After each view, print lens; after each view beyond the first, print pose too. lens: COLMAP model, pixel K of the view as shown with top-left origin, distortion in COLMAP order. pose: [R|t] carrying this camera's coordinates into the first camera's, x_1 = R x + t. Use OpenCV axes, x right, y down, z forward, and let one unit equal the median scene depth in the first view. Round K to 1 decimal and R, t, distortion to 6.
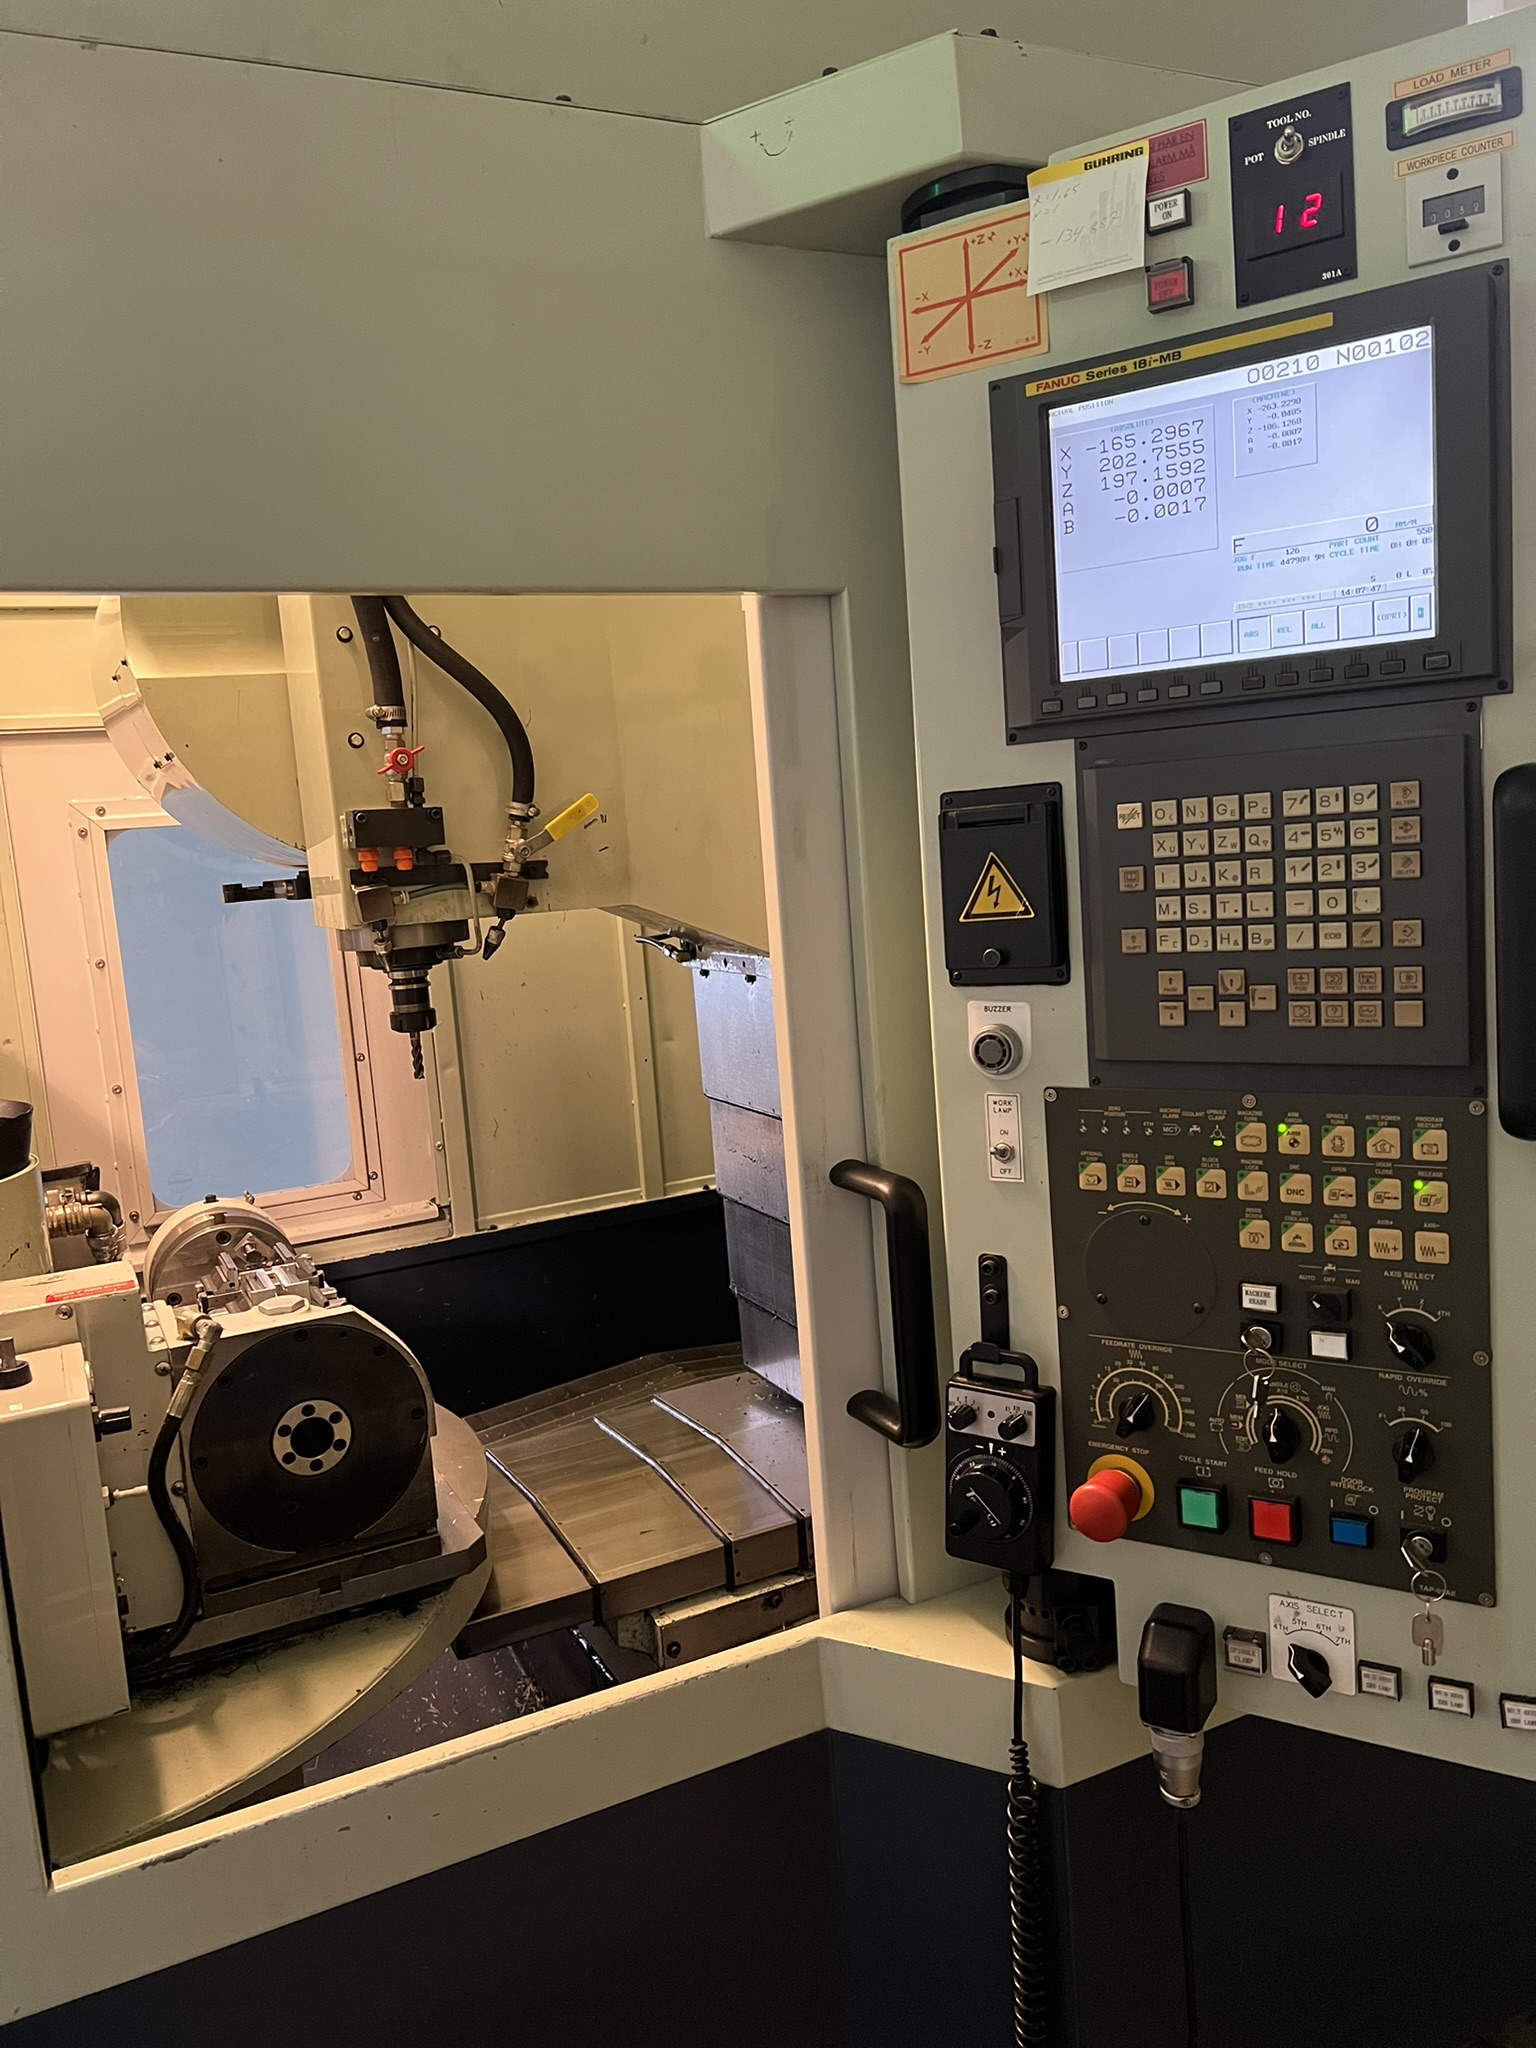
lens RADIAL K [[1542.9, 0, 768.0], [0, 1542.9, 1024.0], [0, 0, 1]] dist [0.069397, -0.101515]
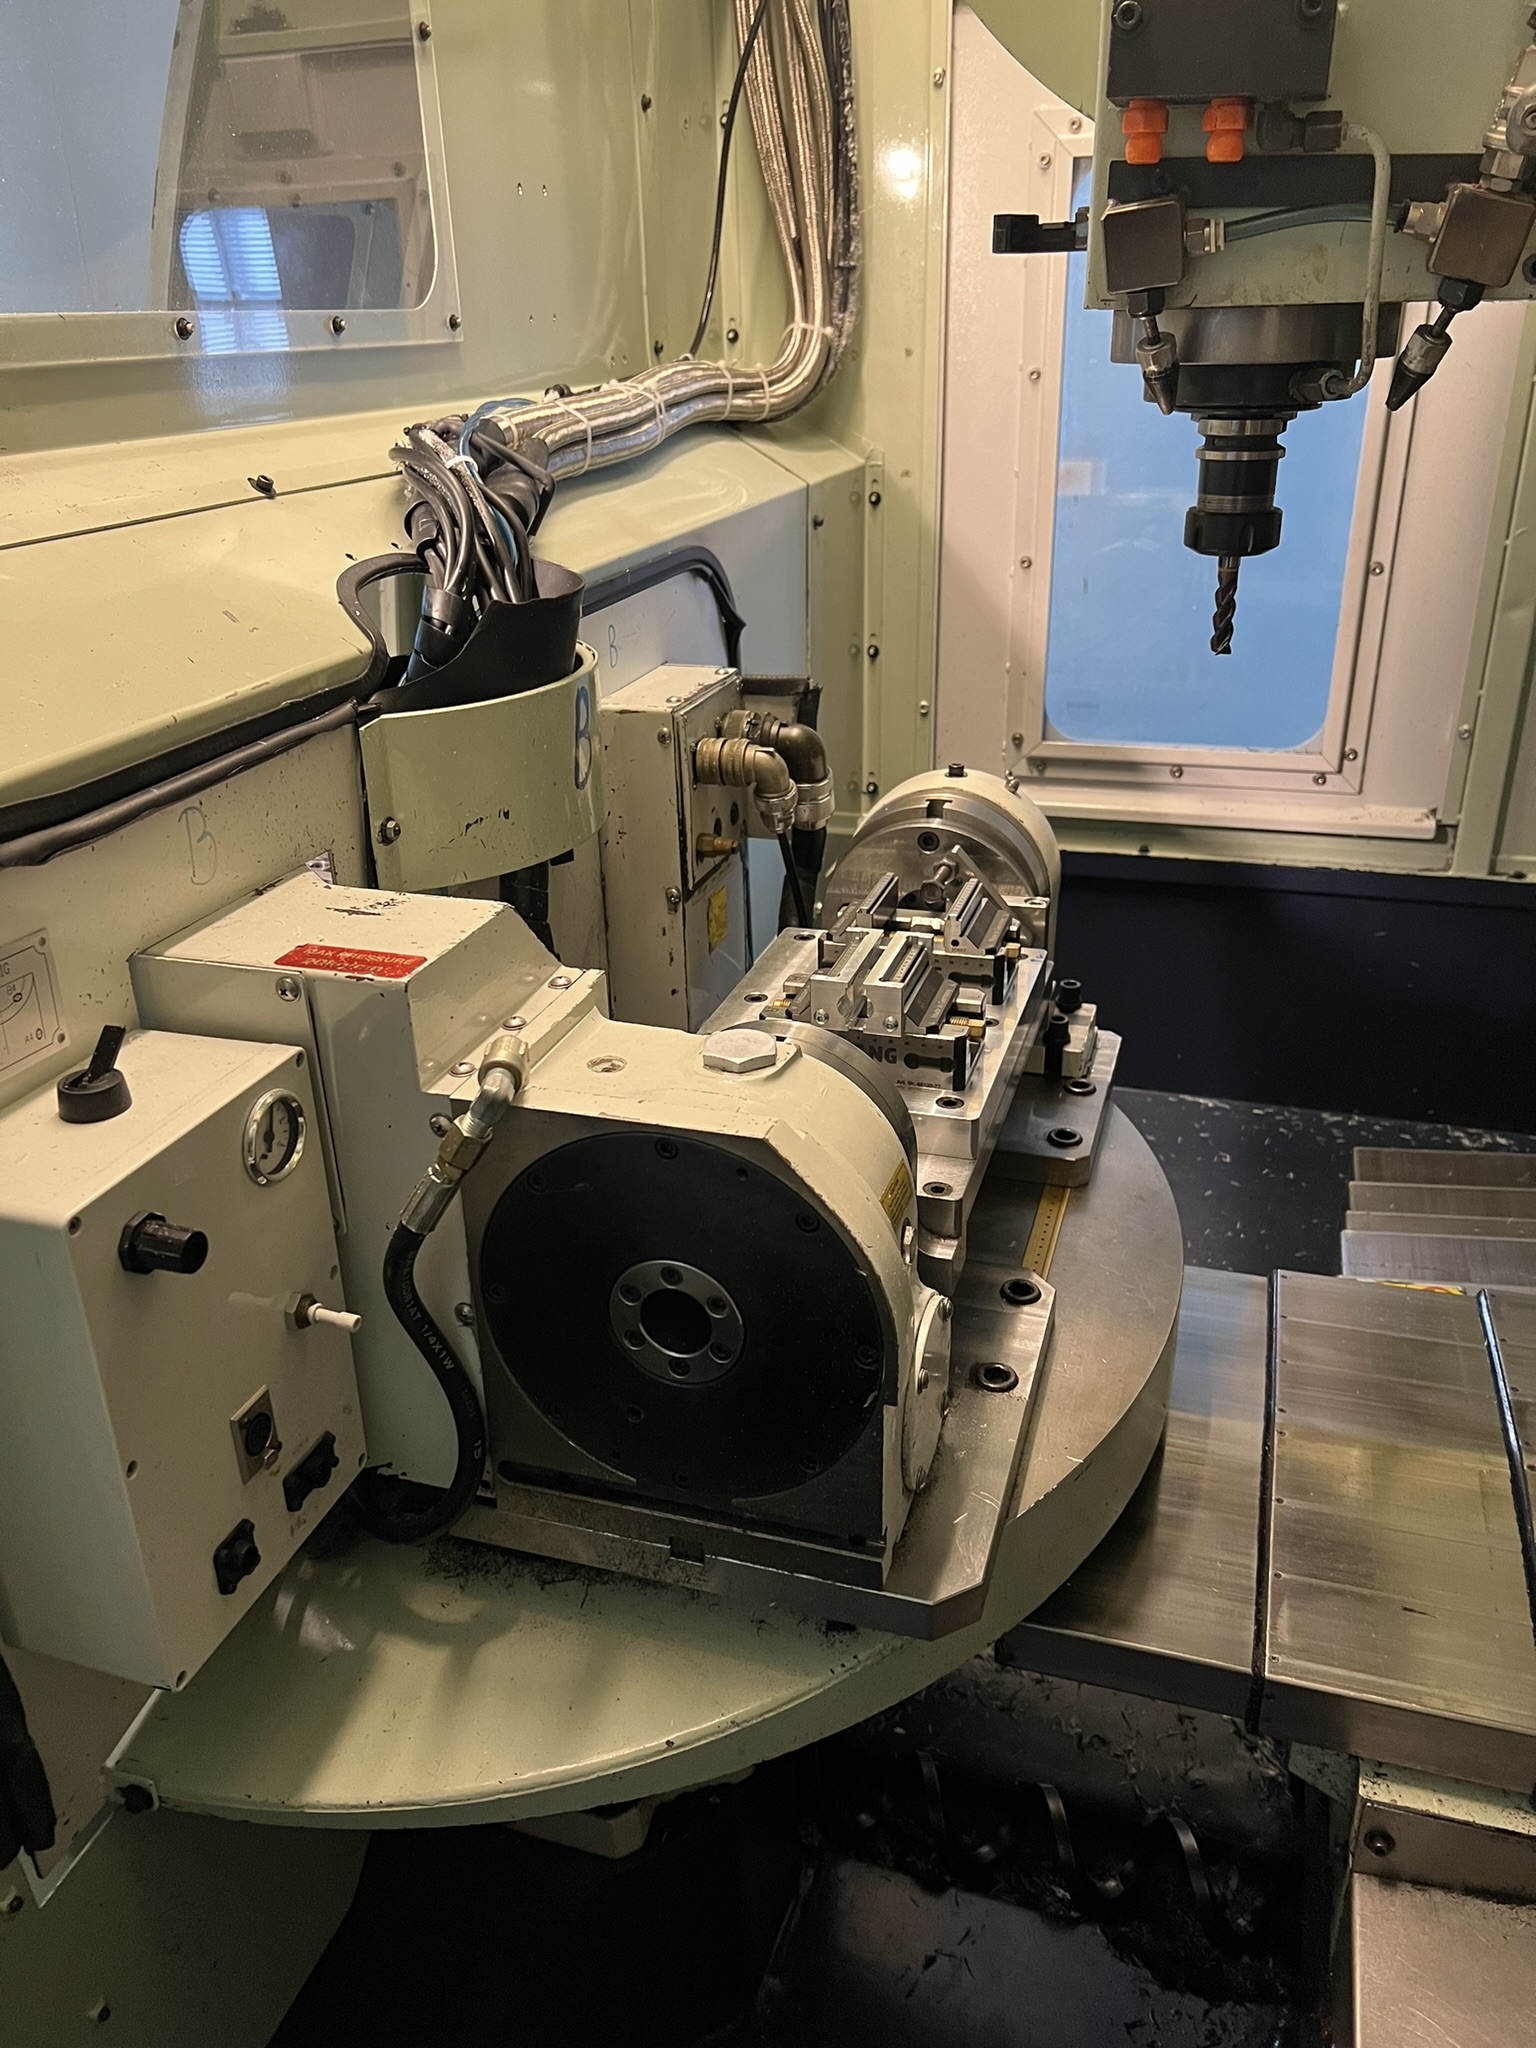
lens RADIAL K [[1542.9, 0, 768.0], [0, 1542.9, 1024.0], [0, 0, 1]] dist [0.069397, -0.101515]
pose [[0.721094, 0.339911, -0.603725, 0.013820], [-0.120542, 0.919642, 0.373803, -0.024992], [0.682270, -0.196773, 0.704122, 0.528456]]
